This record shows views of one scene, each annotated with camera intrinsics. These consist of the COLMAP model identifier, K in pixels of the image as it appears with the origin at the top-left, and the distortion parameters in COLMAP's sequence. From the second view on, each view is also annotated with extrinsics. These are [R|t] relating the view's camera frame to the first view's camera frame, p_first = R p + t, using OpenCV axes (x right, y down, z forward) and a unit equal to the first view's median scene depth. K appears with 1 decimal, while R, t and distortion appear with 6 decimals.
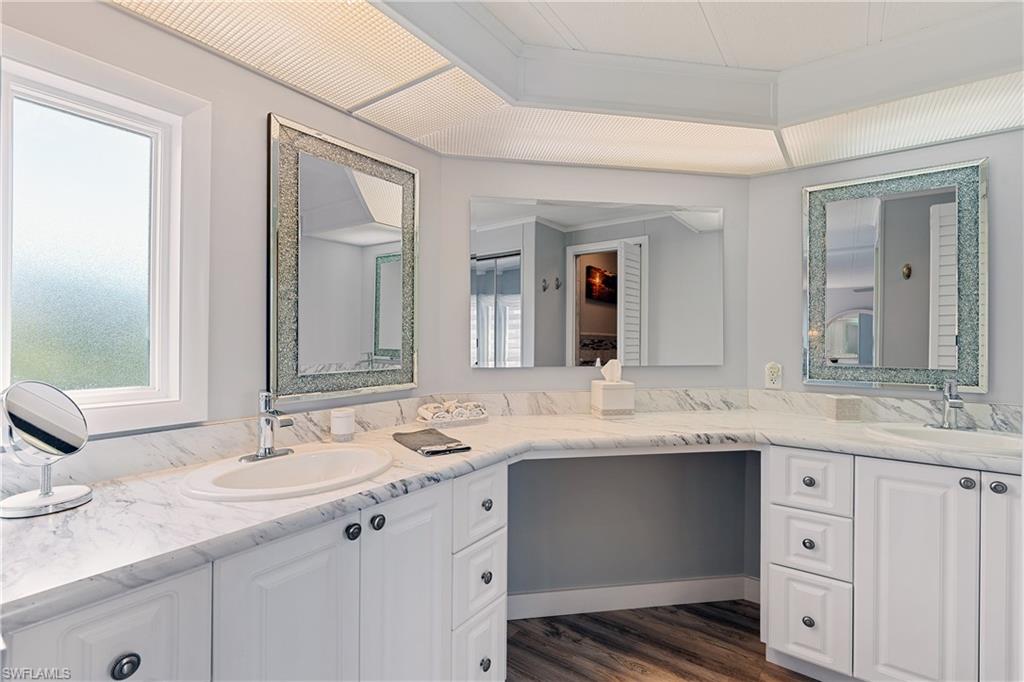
lens RADIAL K [[458.8, 0, 512.6], [0, 458.8, 339.6], [0, 0, 1]] dist [-0.008759, 0.003150]
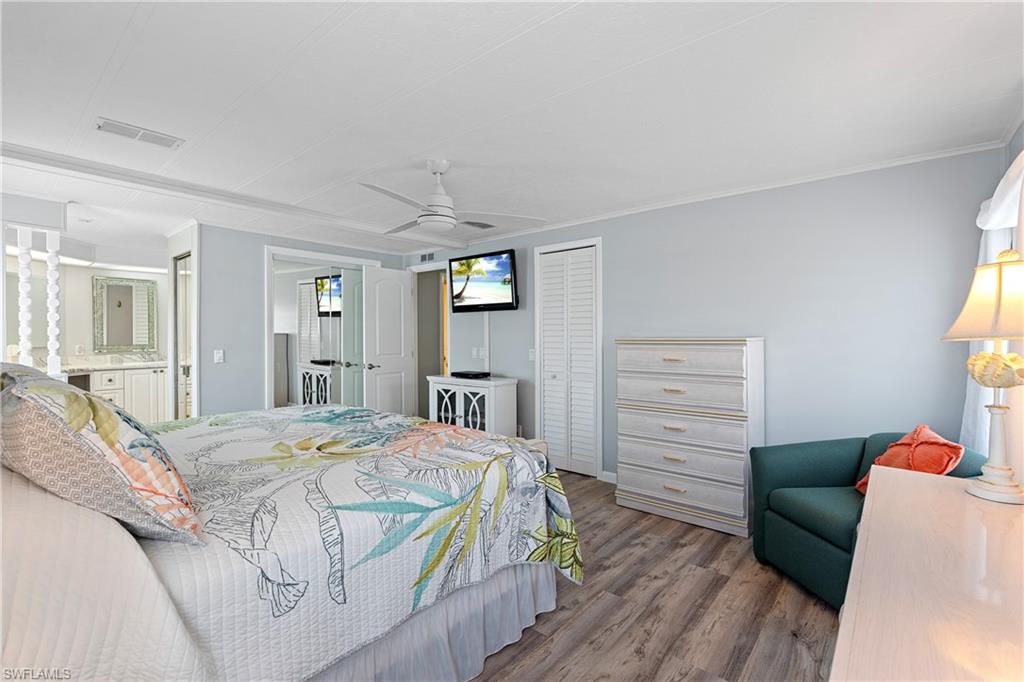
lens RADIAL K [[465.4, 0, 516.0], [0, 465.4, 333.8], [0, 0, 1]] dist [-0.006831, 0.001289]
pose [[0.061459, -0.001454, 0.998109, -2.342632], [0.000080, 0.999999, 0.001452, -0.013740], [-0.998110, -0.000010, 0.061459, -1.969134]]
